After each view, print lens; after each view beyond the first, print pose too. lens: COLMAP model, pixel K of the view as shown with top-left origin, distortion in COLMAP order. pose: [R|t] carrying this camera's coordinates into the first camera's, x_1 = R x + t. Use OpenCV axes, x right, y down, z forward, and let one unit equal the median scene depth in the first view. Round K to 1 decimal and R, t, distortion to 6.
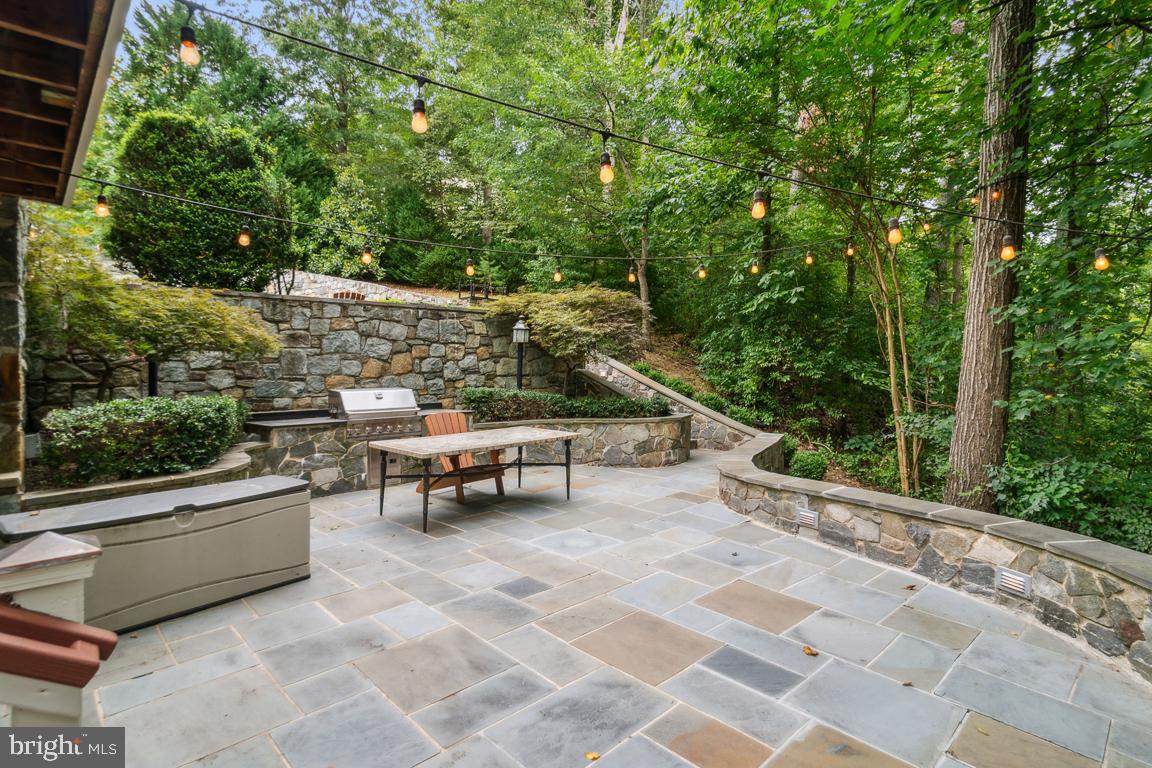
lens RADIAL K [[580.1, 0, 575.3], [0, 580.1, 381.0], [0, 0, 1]] dist [-0.003982, 0.002013]
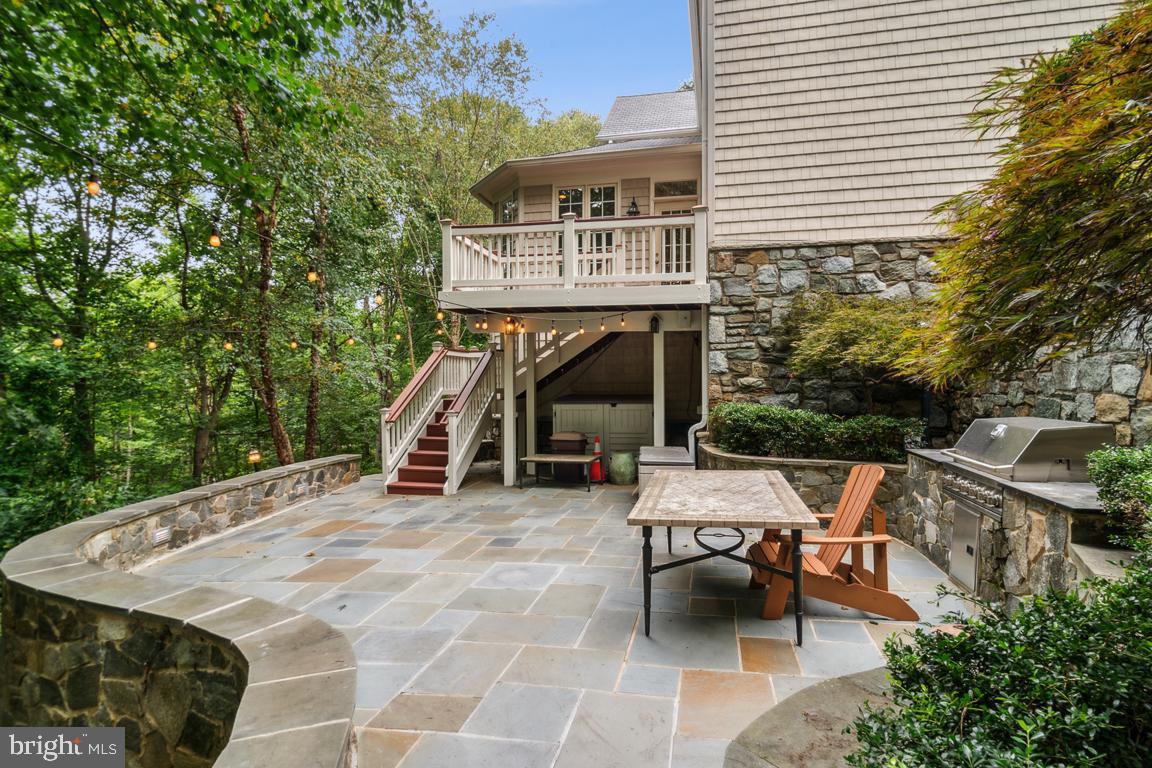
lens RADIAL K [[580.1, 0, 575.6], [0, 580.1, 382.6], [0, 0, 1]] dist [-0.003982, 0.002013]
pose [[-0.836799, 0.018952, -0.547183, 0.457403], [0.009322, 0.999749, 0.020370, -0.057408], [0.547432, 0.011945, -0.836765, 1.939179]]
